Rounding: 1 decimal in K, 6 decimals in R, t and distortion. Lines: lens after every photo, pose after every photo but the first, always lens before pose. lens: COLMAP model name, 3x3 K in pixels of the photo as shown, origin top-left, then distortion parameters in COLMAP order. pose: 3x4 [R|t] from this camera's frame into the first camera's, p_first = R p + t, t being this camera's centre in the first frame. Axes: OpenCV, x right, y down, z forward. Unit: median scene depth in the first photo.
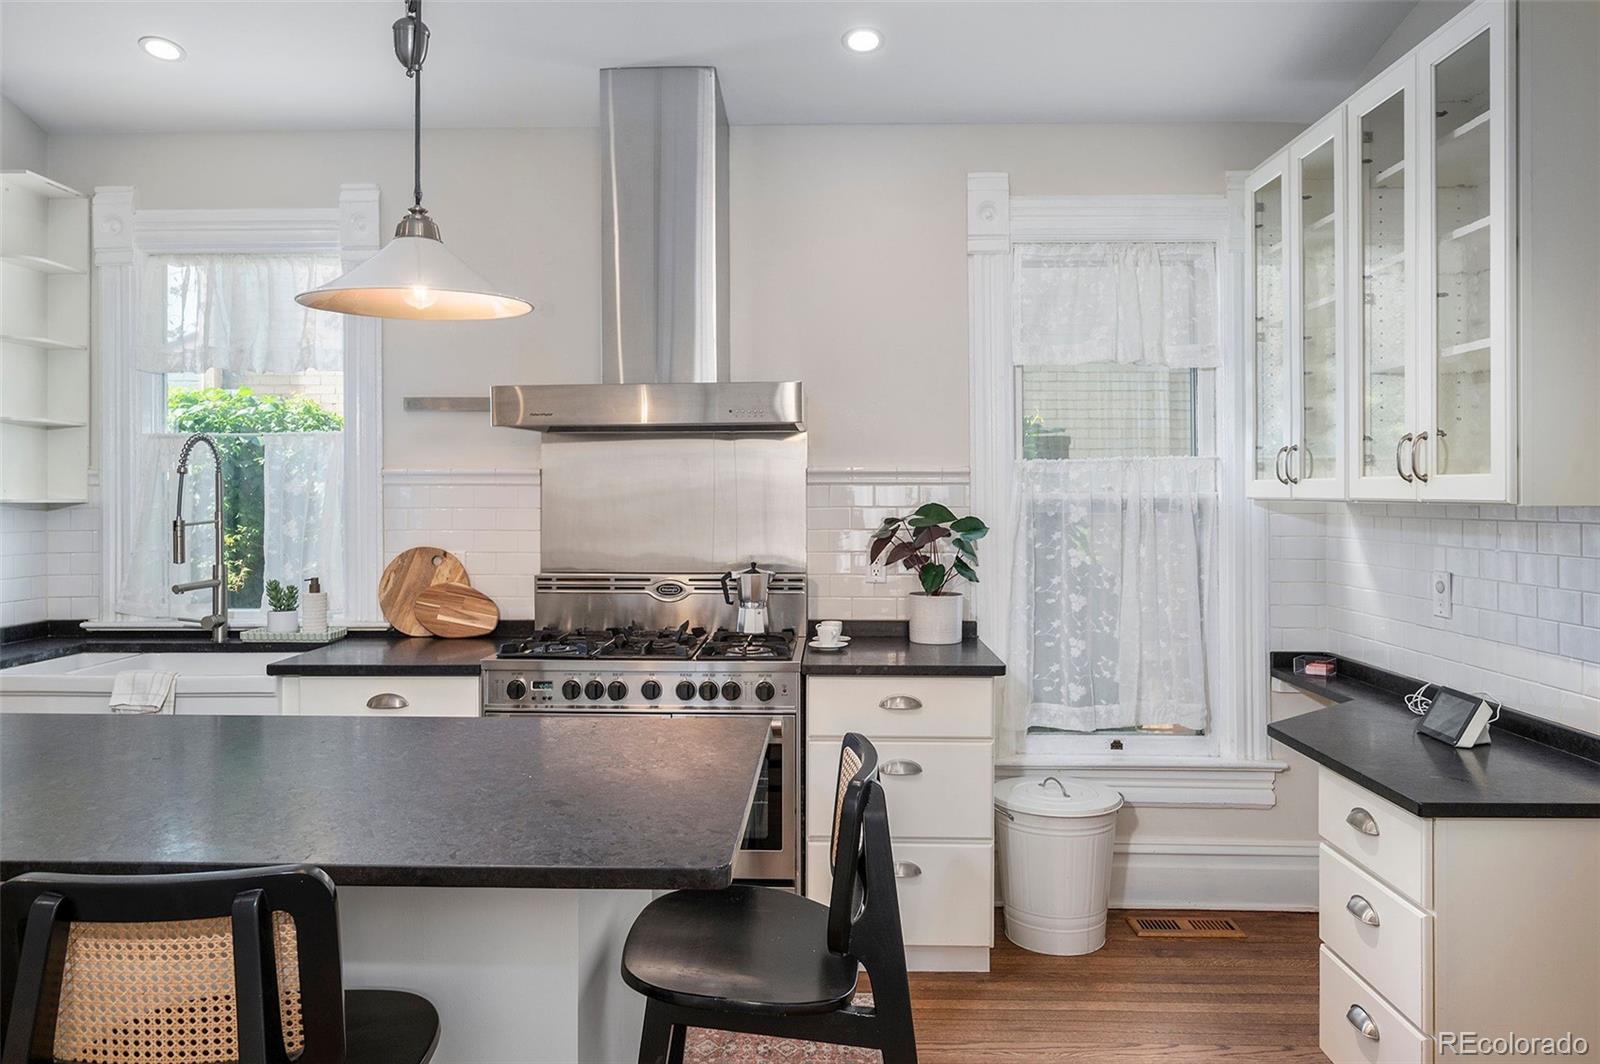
lens RADIAL K [[1092.5, 0, 796.8], [0, 1092.5, 494.1], [0, 0, 1]] dist [-0.004654, 0.000167]
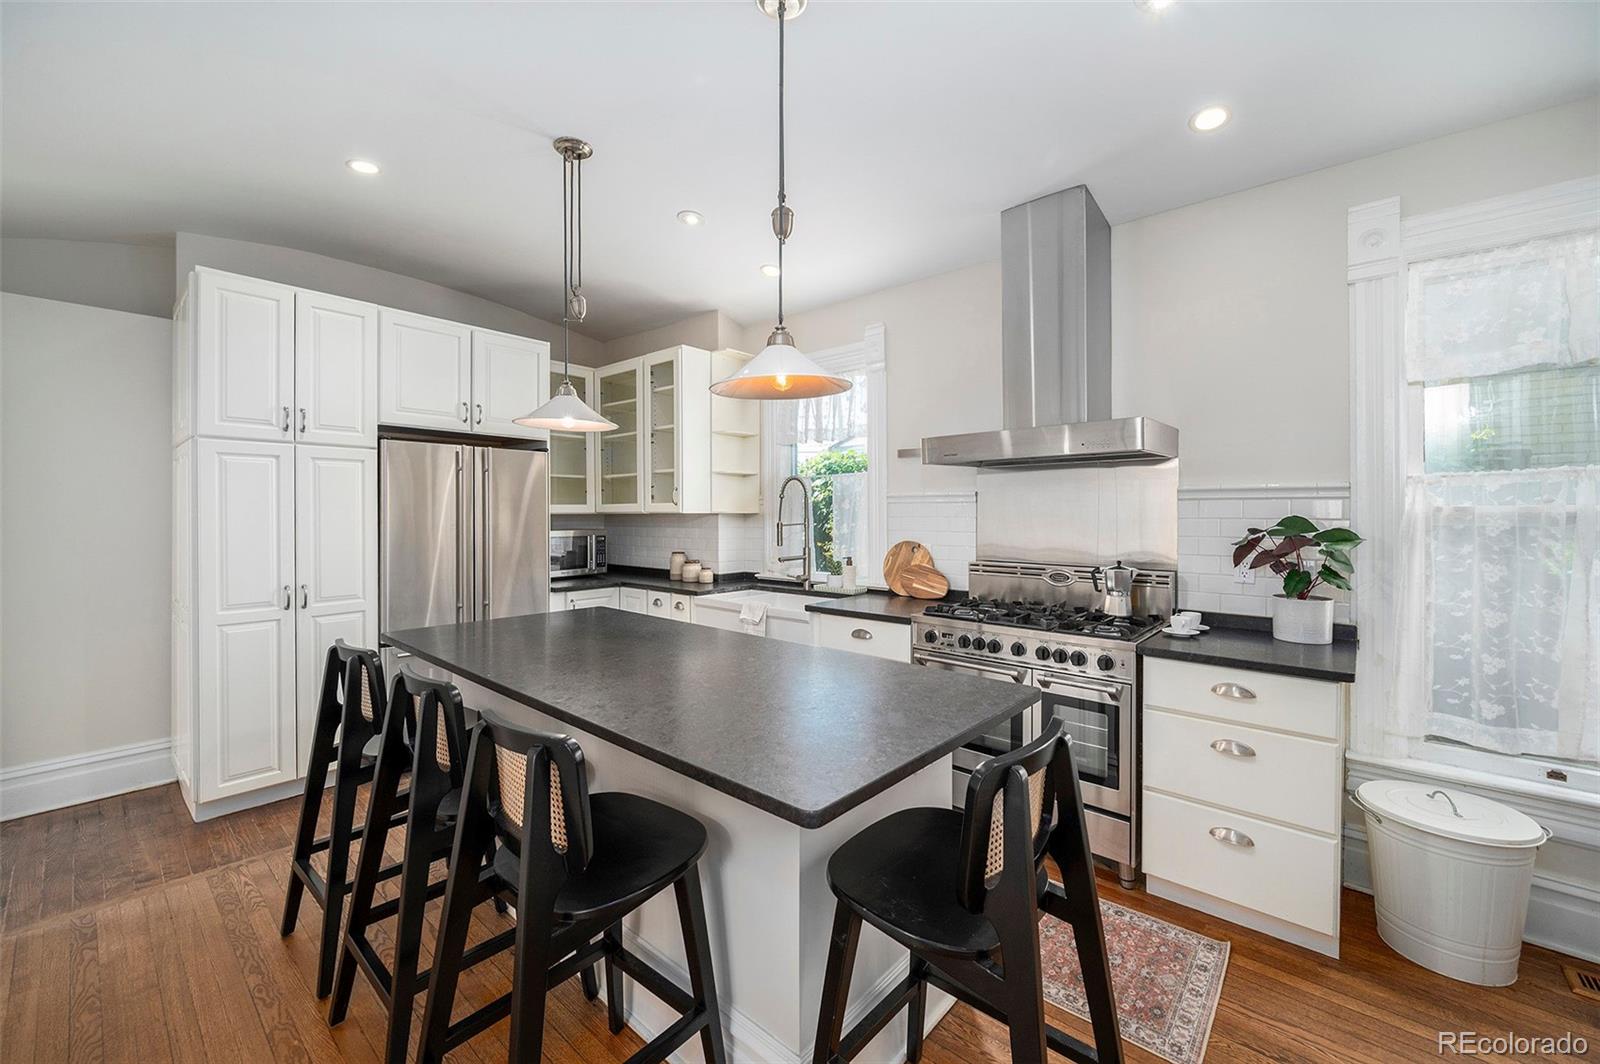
lens RADIAL K [[637.6, 0, 799.0], [0, 637.6, 517.8], [0, 0, 1]] dist [-0.000802, 0.000625]
pose [[0.769183, 0.007341, -0.638987, 0.146192], [0.002297, 0.999896, 0.014252, -0.000002], [0.639025, -0.012431, 0.769086, 0.172882]]
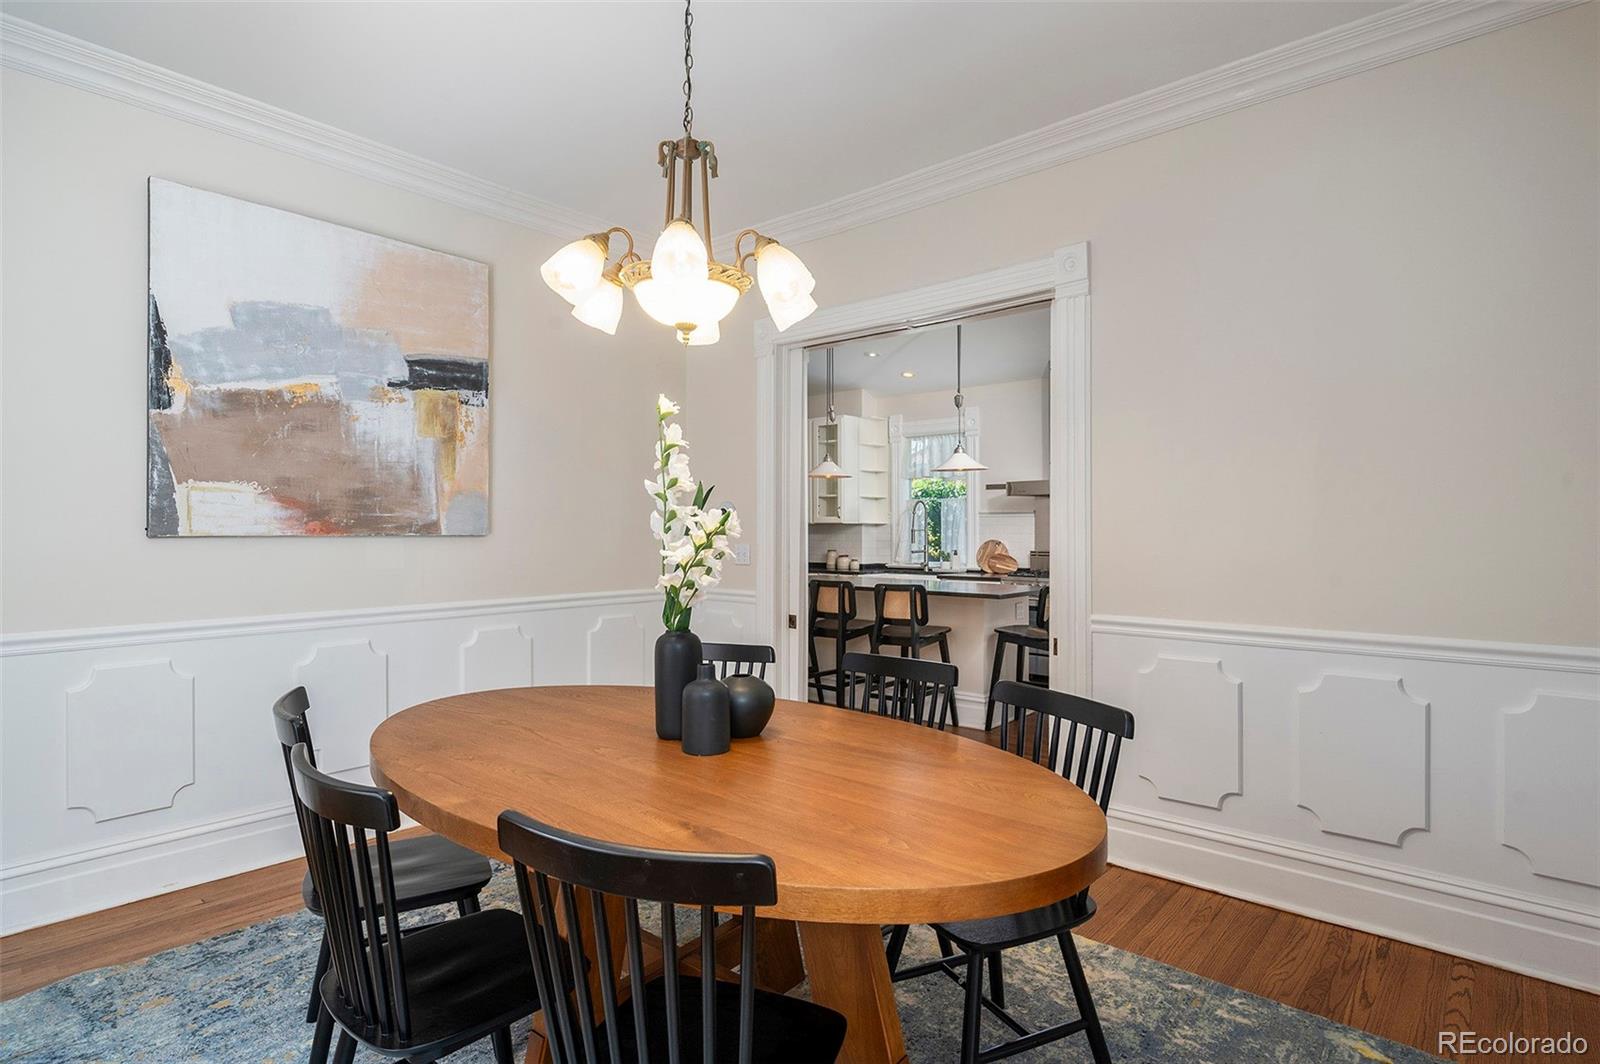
lens RADIAL K [[815.6, 0, 802.0], [0, 815.6, 535.4], [0, 0, 1]] dist [0.001551, 0.000272]
pose [[0.770080, 0.003048, -0.637940, 0.602095], [-0.002404, 0.999995, 0.001875, 0.036424], [0.637943, 0.000090, 0.770084, -0.881545]]
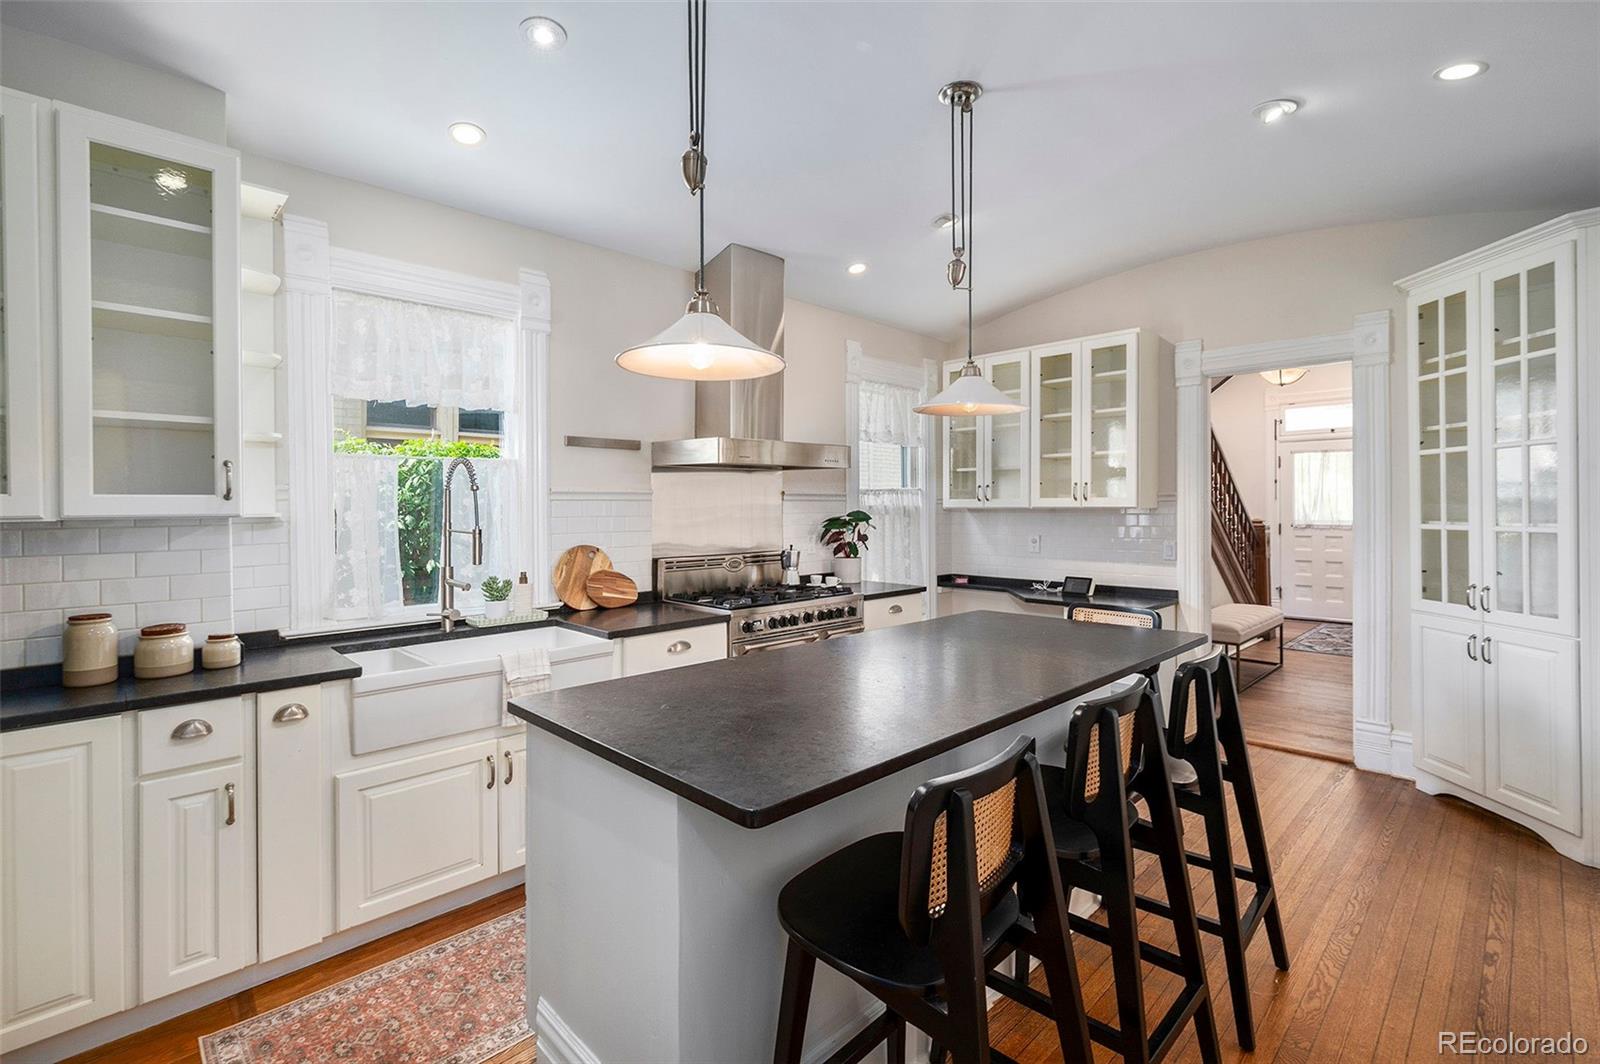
lens RADIAL K [[716.6, 0, 797.3], [0, 716.6, 517.9], [0, 0, 1]] dist [-0.001853, -0.000518]
pose [[0.699003, -0.014893, 0.714964, -0.832378], [0.003726, 0.999845, 0.017184, -0.000699], [-0.715109, -0.009347, 0.698950, 0.179755]]
